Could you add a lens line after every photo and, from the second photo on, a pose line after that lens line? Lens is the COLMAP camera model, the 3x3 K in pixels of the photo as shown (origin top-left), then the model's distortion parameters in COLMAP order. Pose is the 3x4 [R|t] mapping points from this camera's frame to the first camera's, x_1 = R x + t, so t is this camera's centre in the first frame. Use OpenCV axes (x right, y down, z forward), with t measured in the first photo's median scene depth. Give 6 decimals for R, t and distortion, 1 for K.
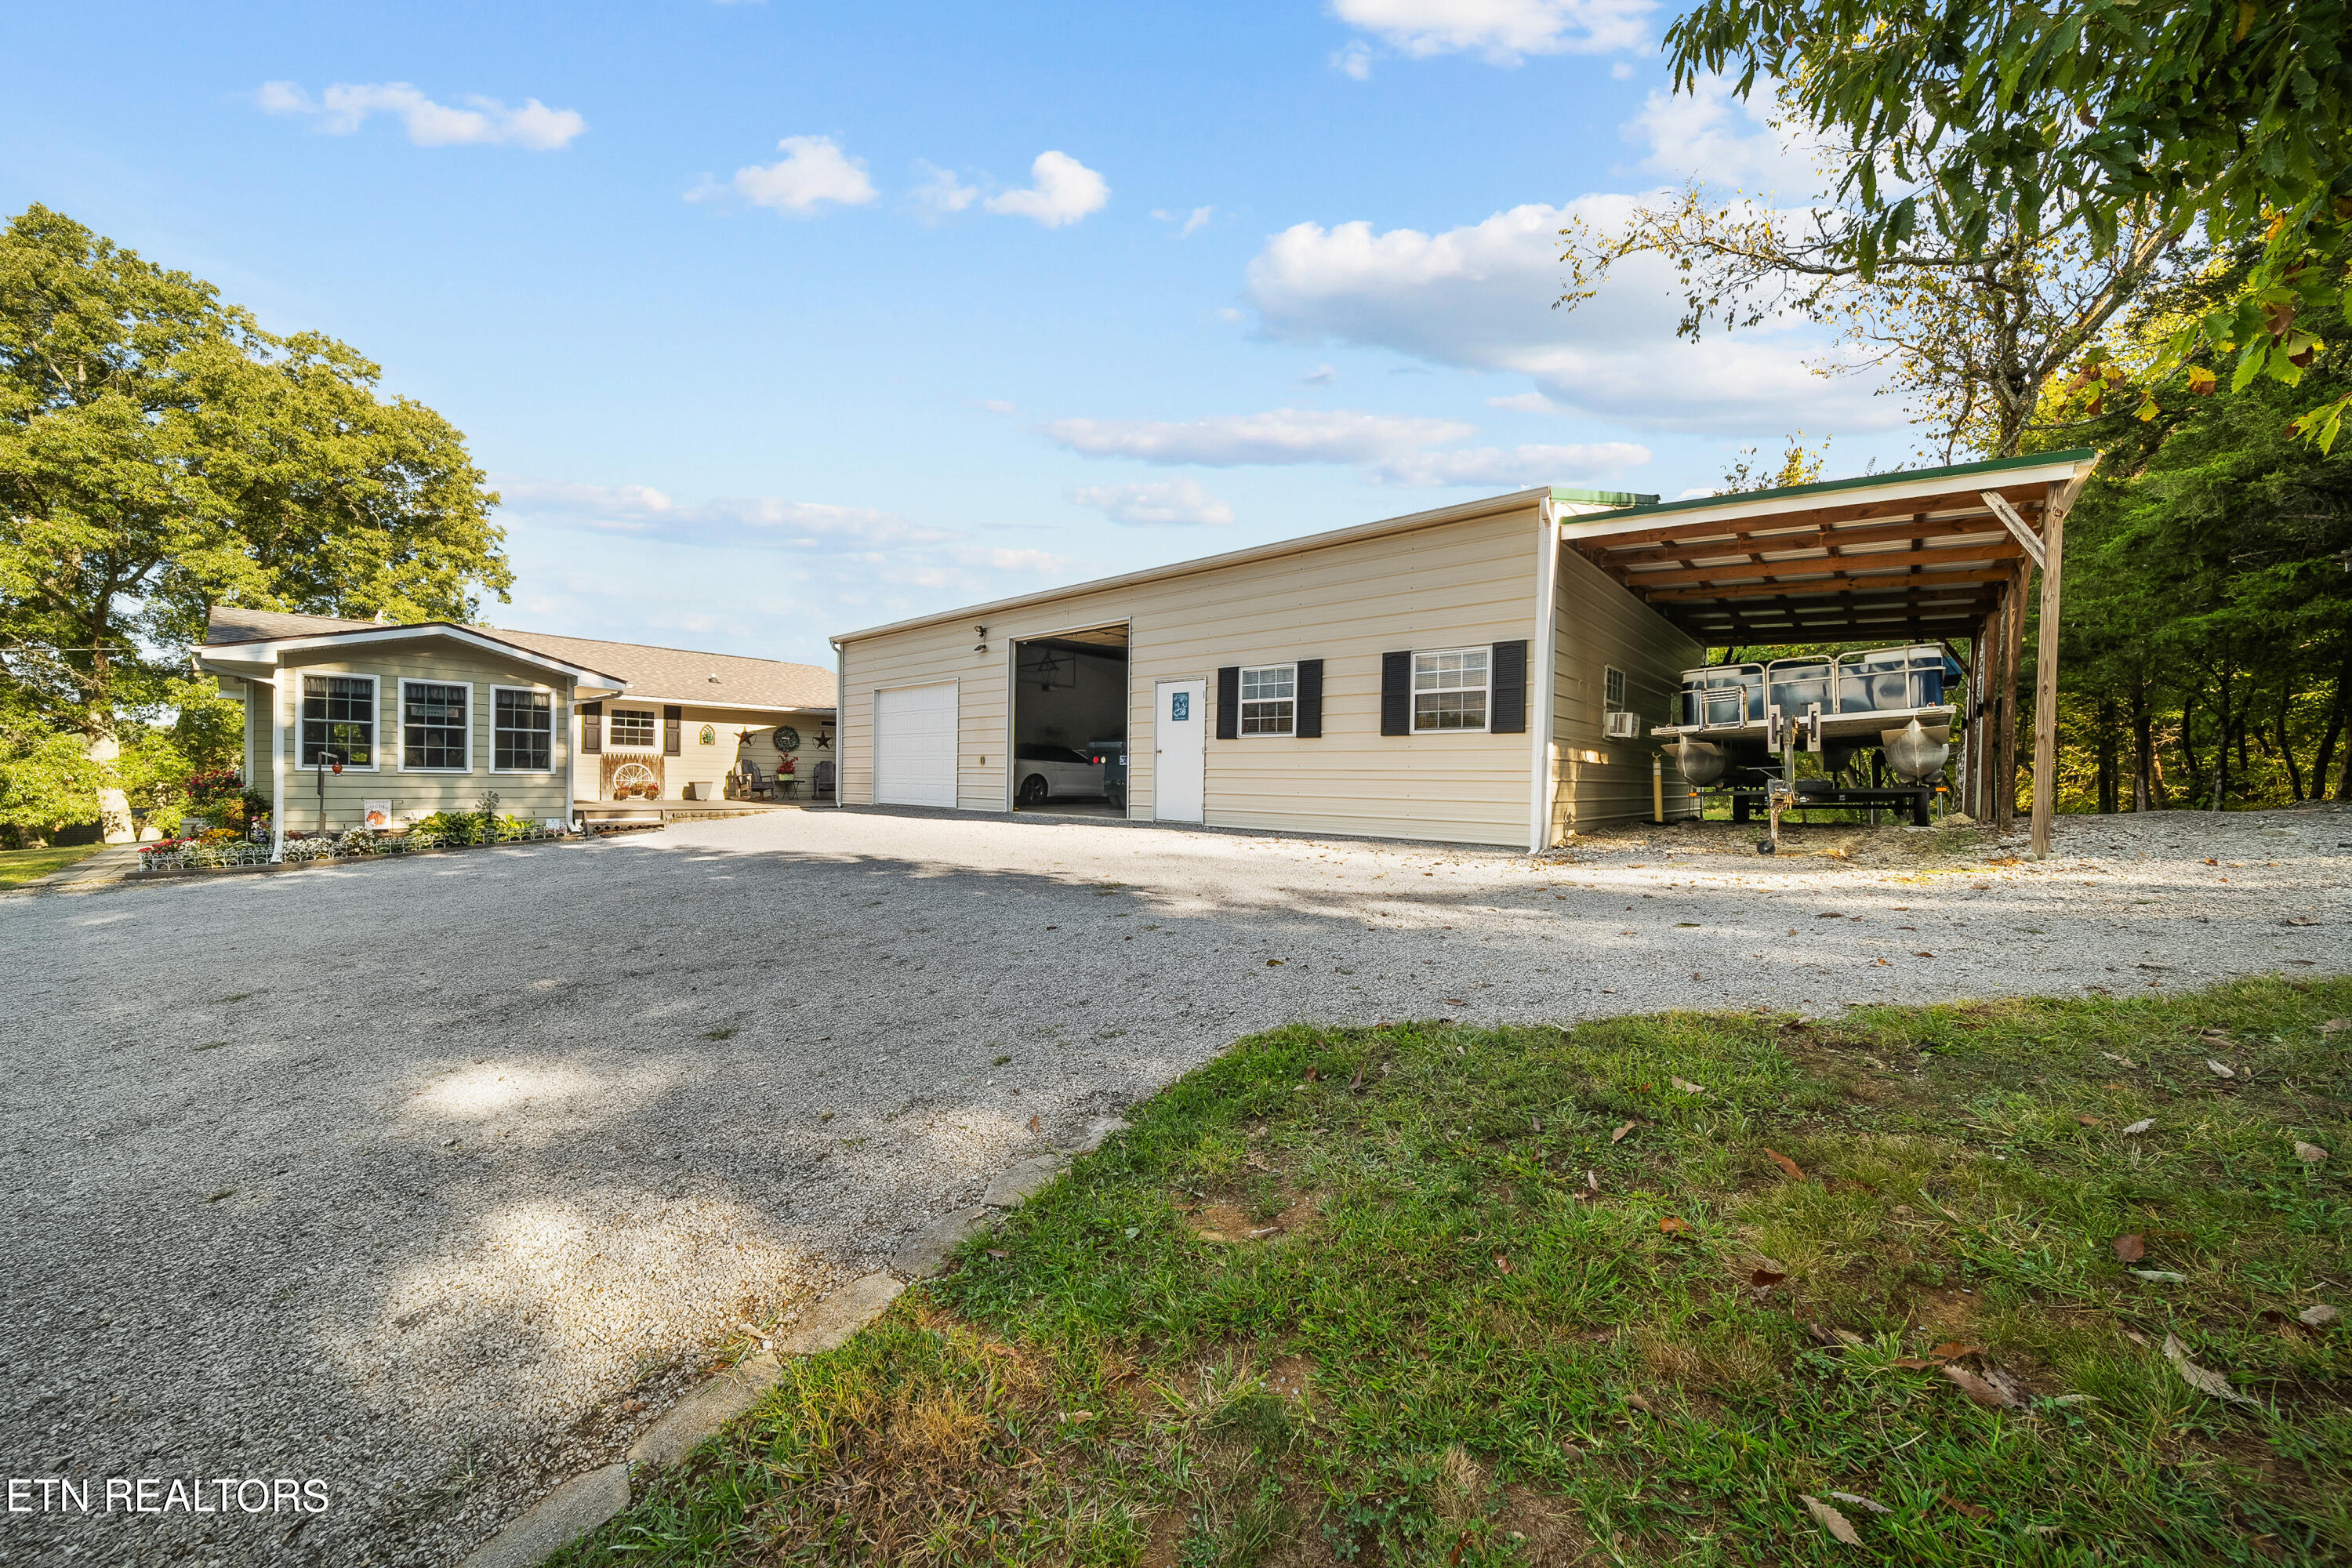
lens RADIAL K [[830.3, 0, 1187.0], [0, 830.3, 791.2], [0, 0, 1]] dist [0.001678, -0.002110]
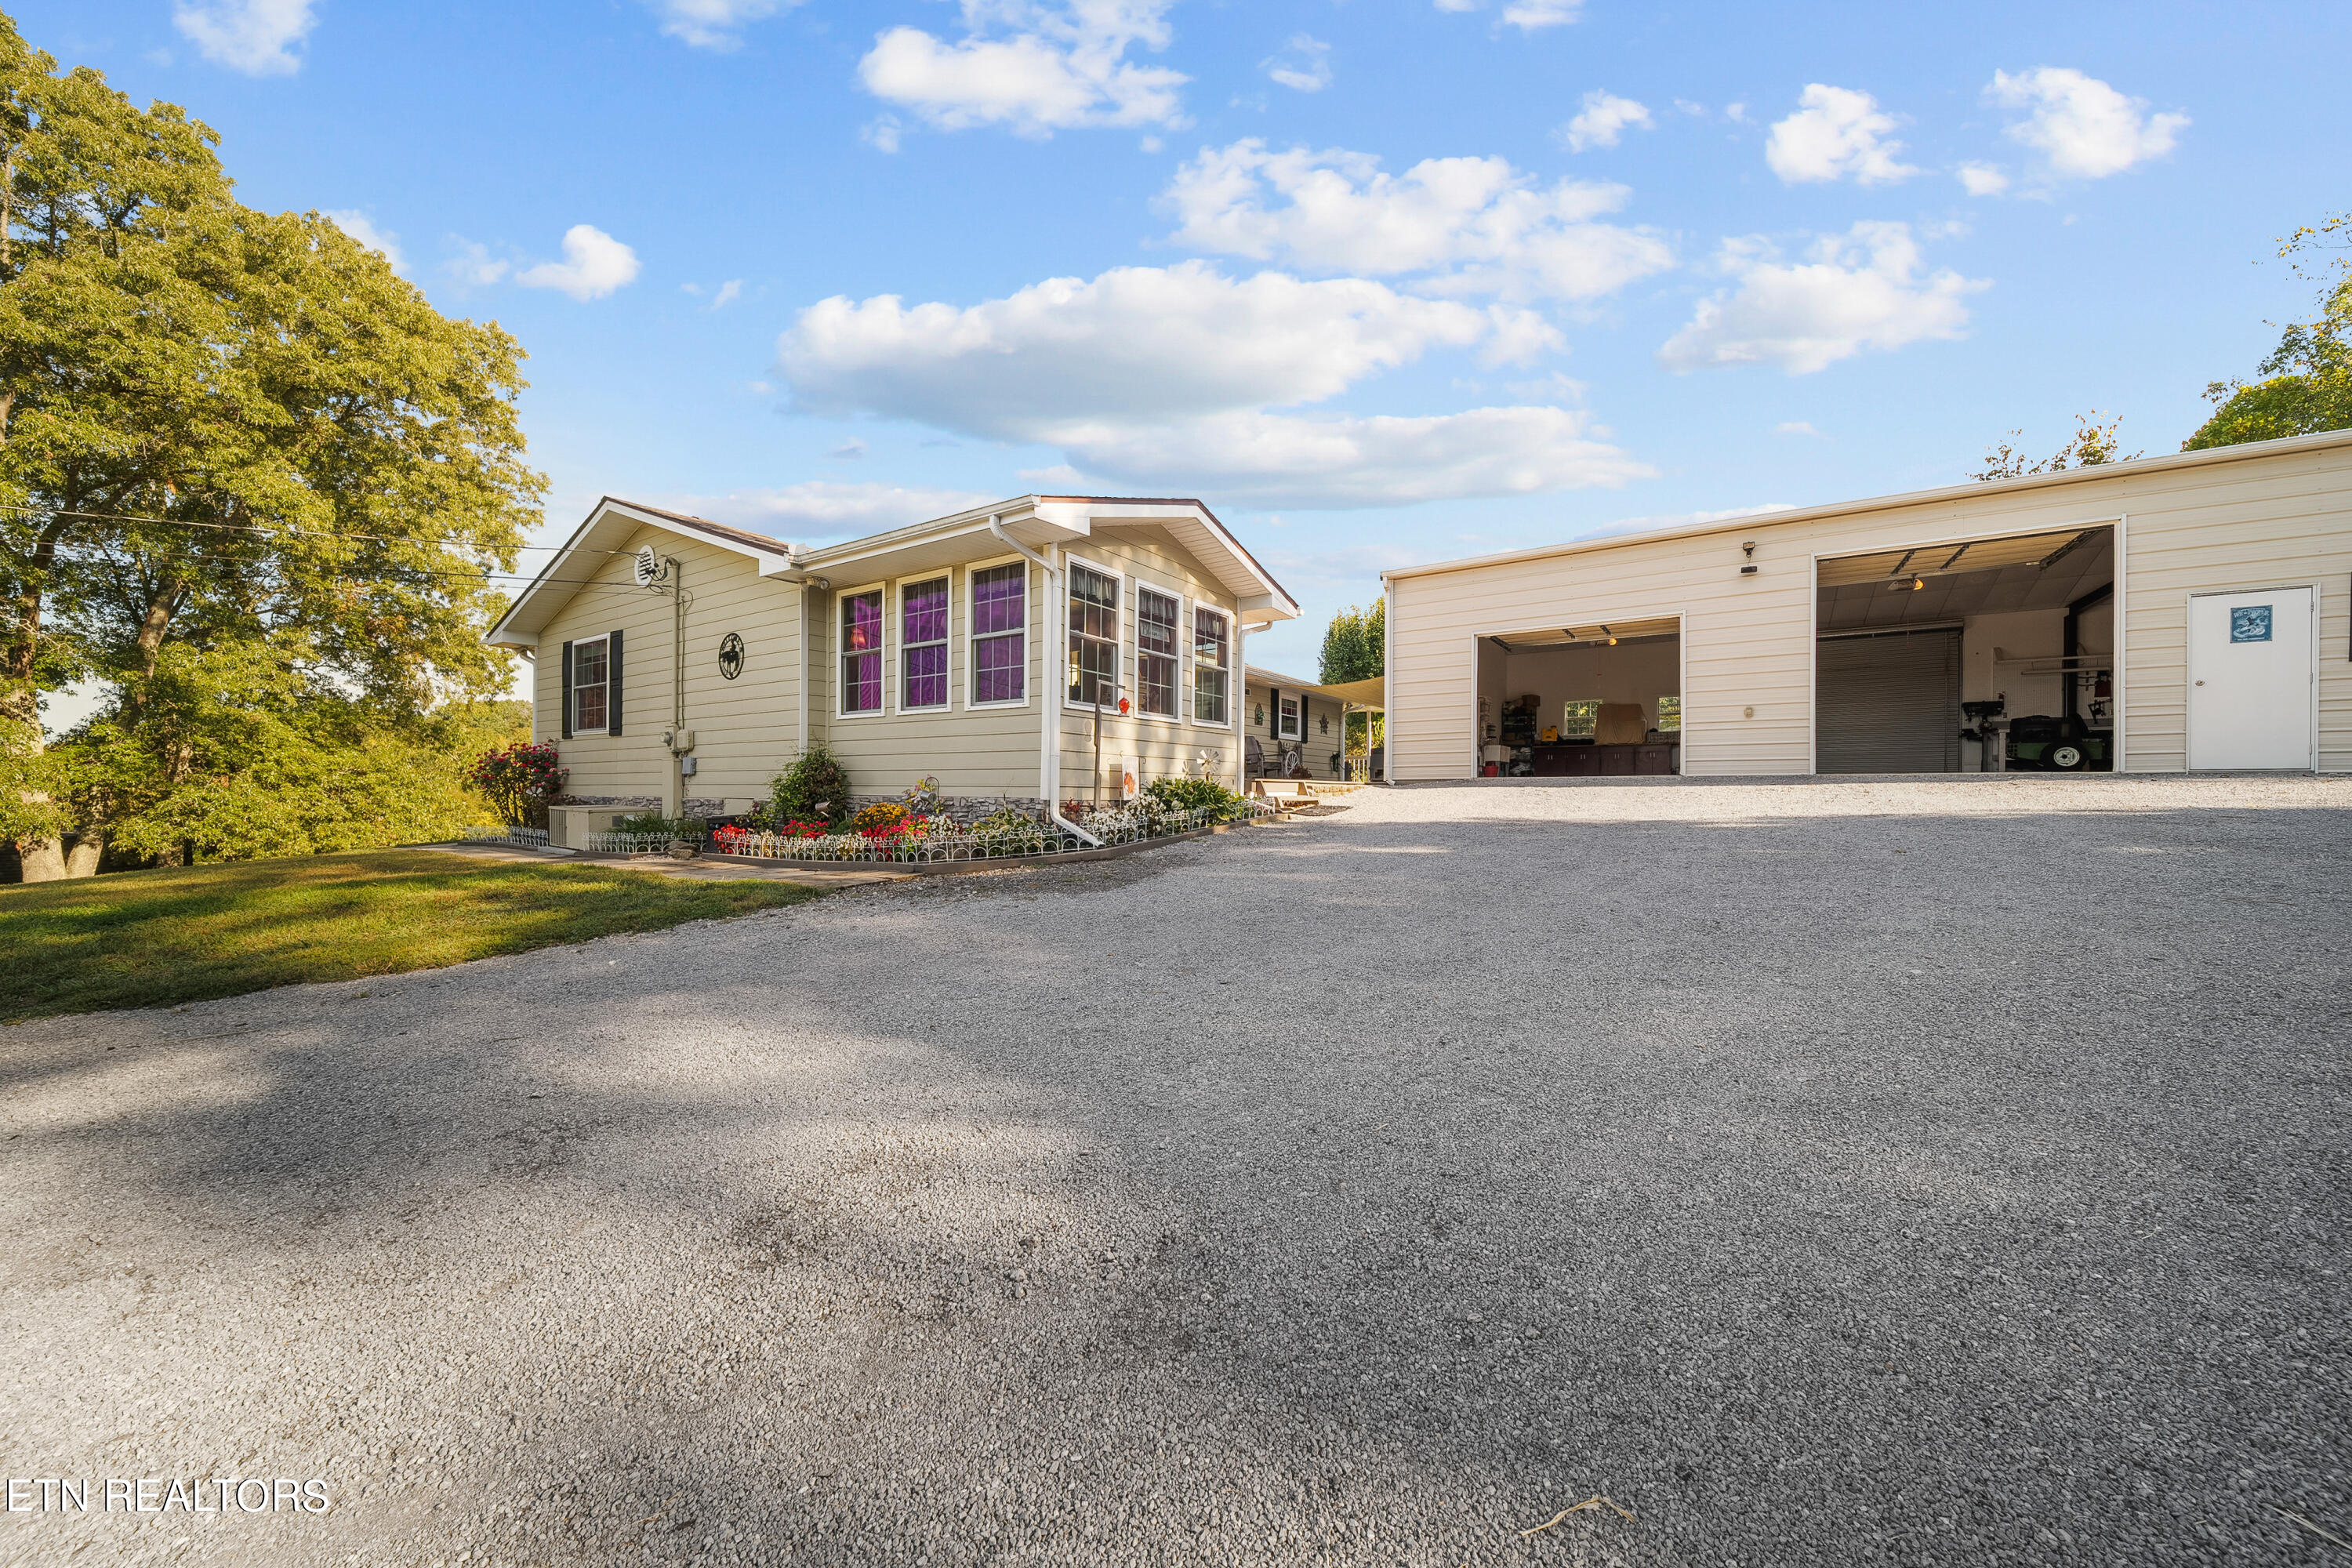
lens RADIAL K [[830.3, 0, 1187.0], [0, 830.3, 791.2], [0, 0, 1]] dist [0.001678, -0.002110]
pose [[0.990509, -0.013303, 0.136805, -0.697823], [0.015289, 0.999792, -0.013482, 0.031763], [-0.136597, 0.015446, 0.990506, 0.231674]]
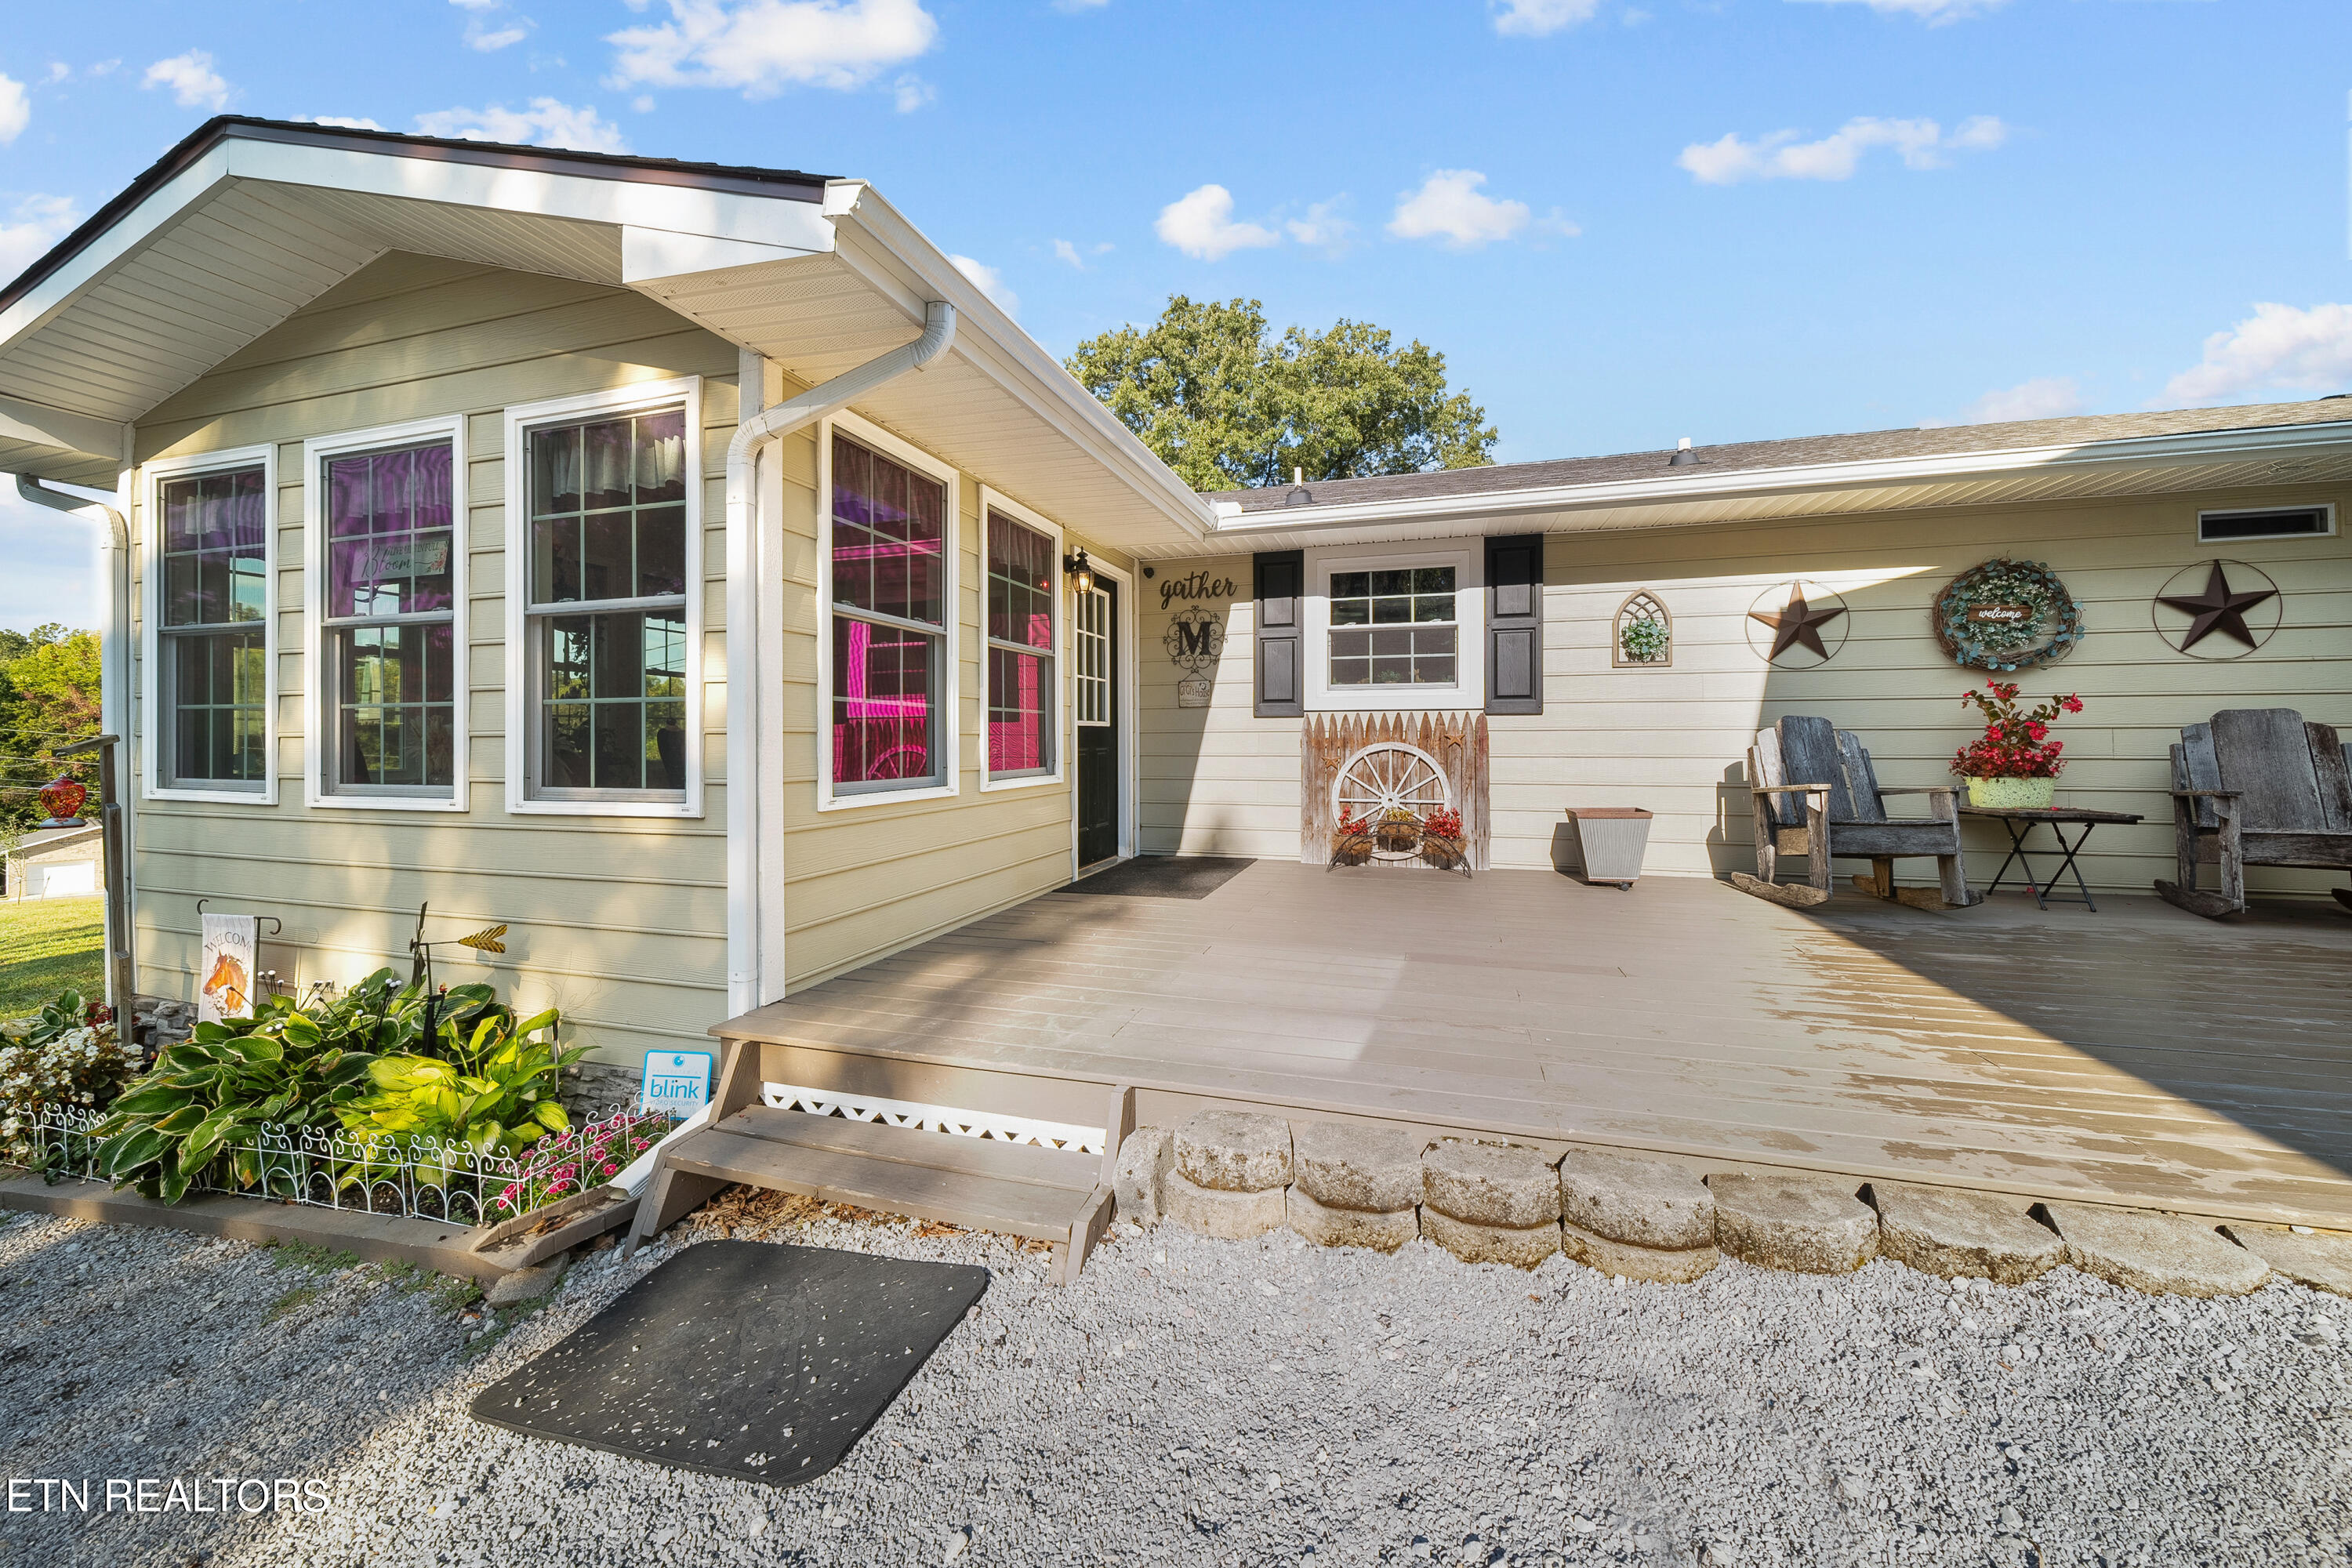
lens RADIAL K [[856.5, 0, 1170.5], [0, 856.5, 750.1], [0, 0, 1]] dist [0.003054, -0.002788]
pose [[0.421482, -0.010296, -0.906778, -0.414685], [-0.004513, 0.999899, -0.013451, -0.026442], [0.906825, 0.009761, 0.421393, 0.788942]]
